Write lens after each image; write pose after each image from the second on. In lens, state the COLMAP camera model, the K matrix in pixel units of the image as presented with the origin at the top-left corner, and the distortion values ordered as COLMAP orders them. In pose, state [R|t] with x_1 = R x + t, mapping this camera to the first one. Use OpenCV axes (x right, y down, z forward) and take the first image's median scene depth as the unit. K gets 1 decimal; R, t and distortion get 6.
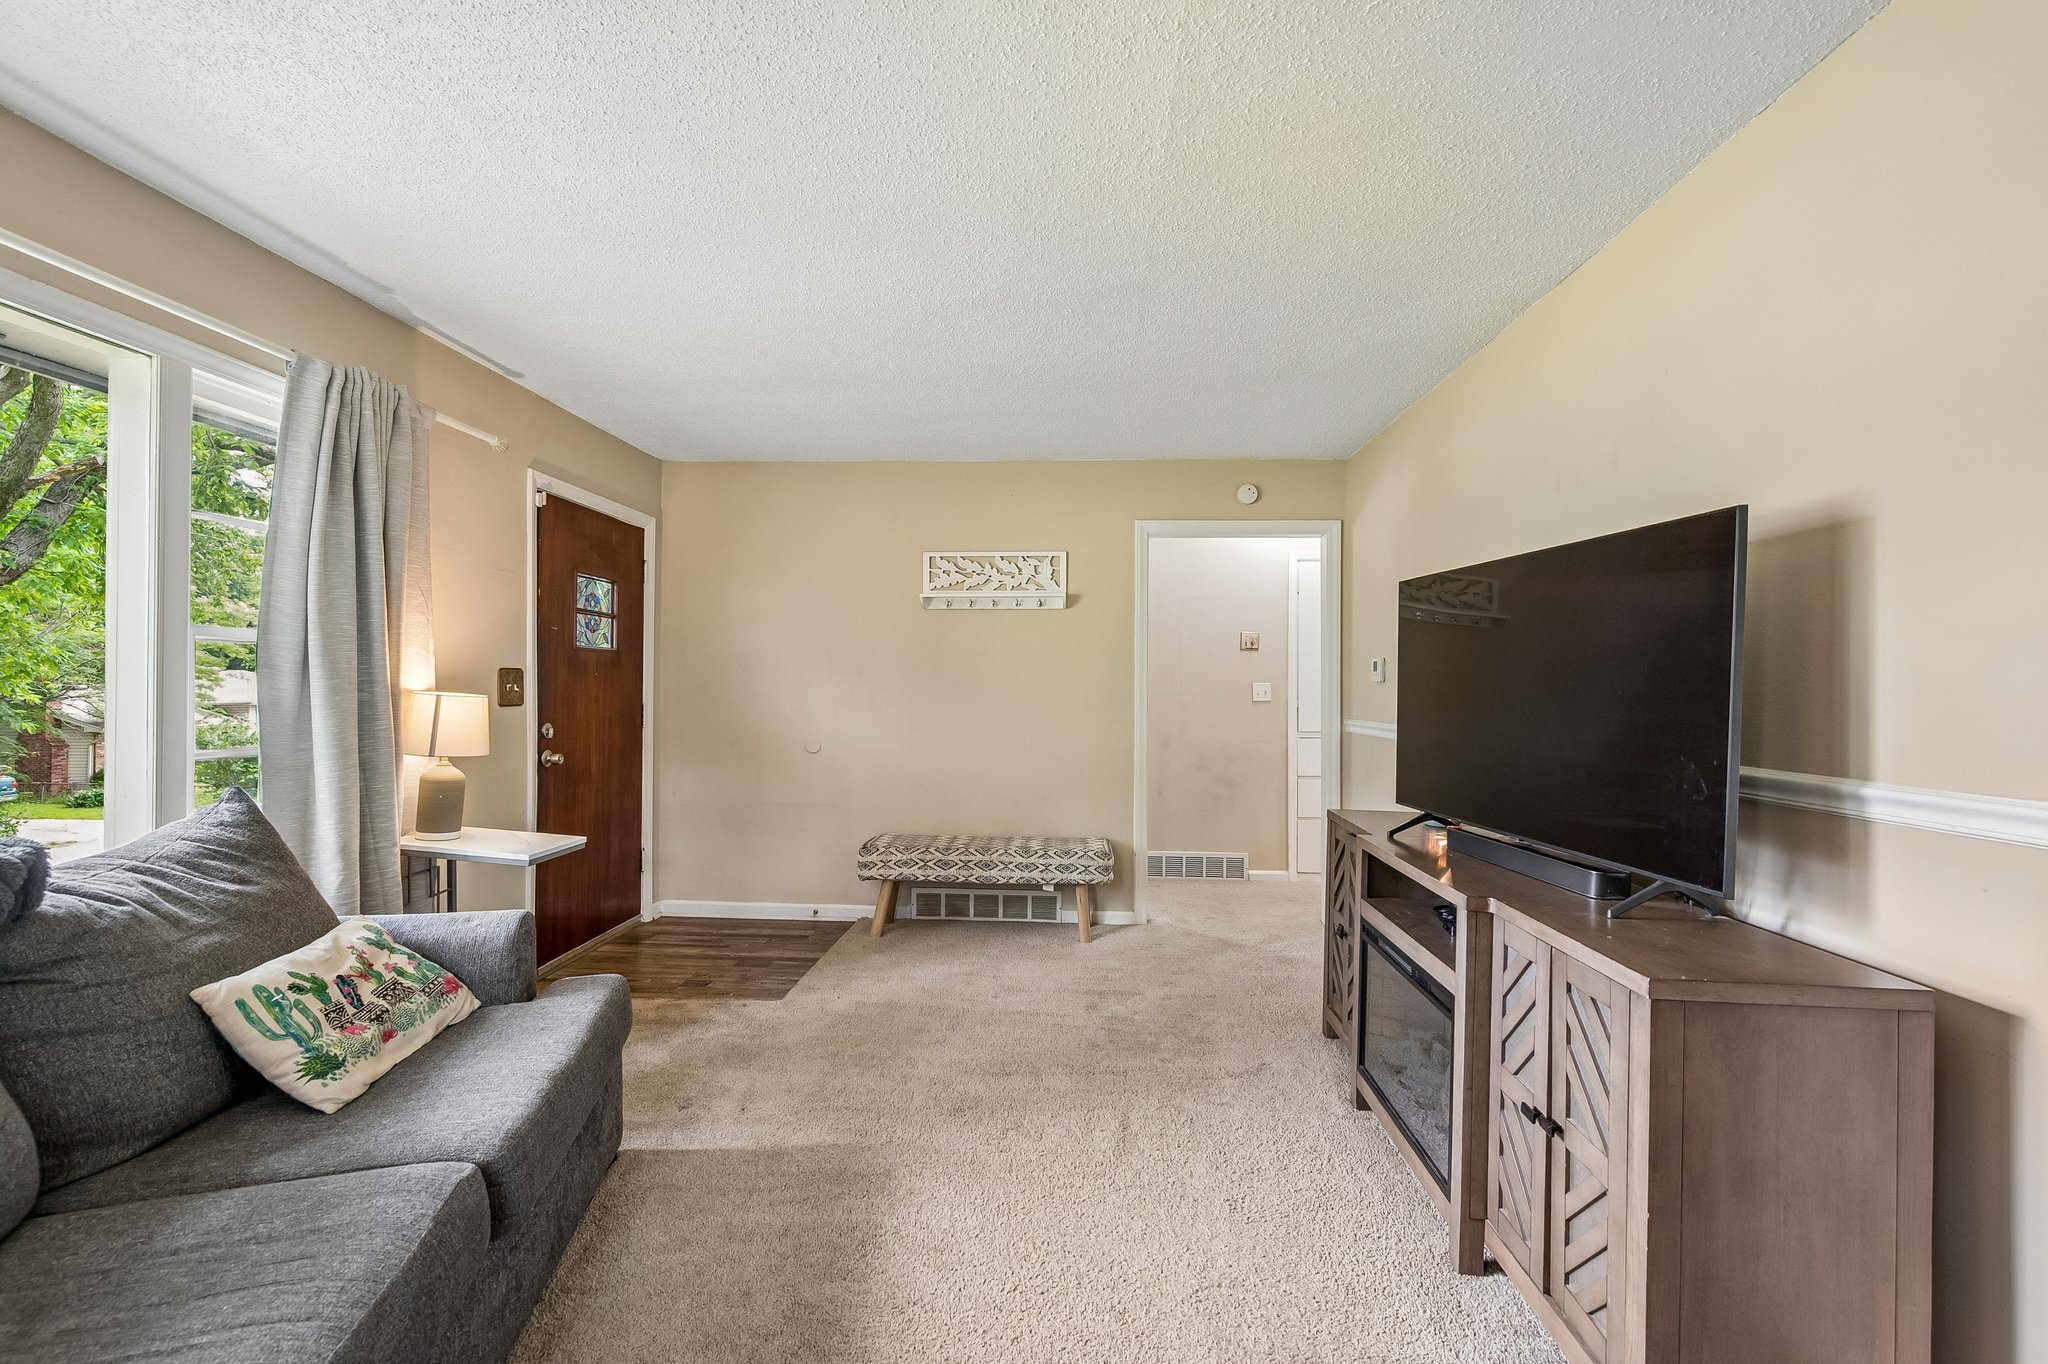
lens RADIAL K [[872.6, 0, 1014.4], [0, 872.6, 670.2], [0, 0, 1]] dist [-0.000775, -0.000525]
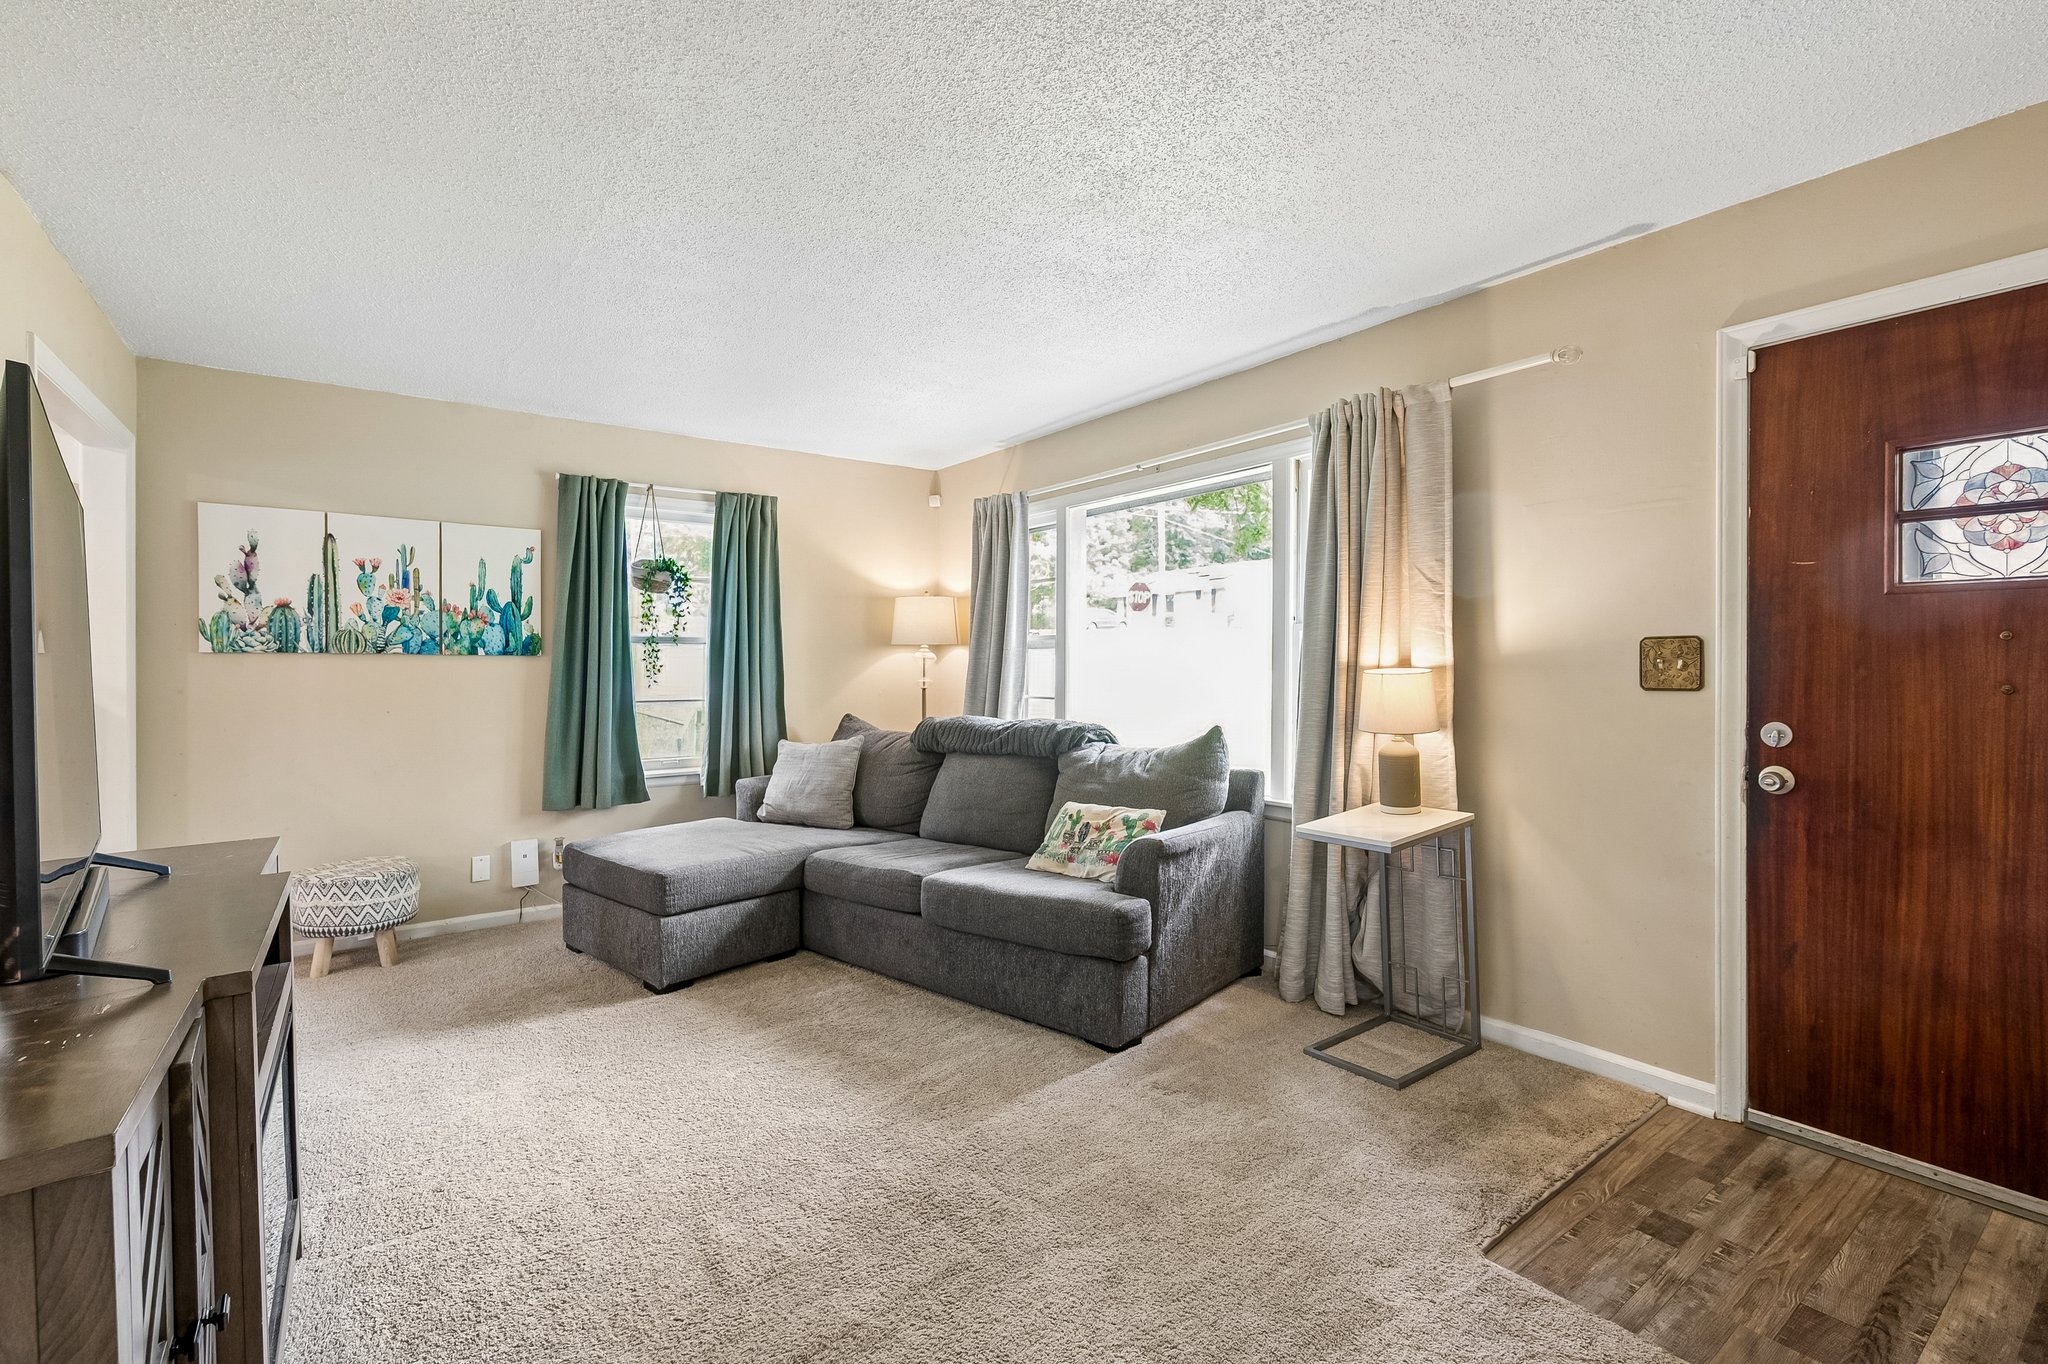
lens RADIAL K [[872.6, 0, 1014.4], [0, 872.6, 670.2], [0, 0, 1]] dist [-0.000775, -0.000525]
pose [[-0.748597, -0.000284, -0.663025, 0.274704], [0.008758, 0.999908, -0.010316, 0.026539], [0.662967, -0.013529, -0.748526, 1.131924]]
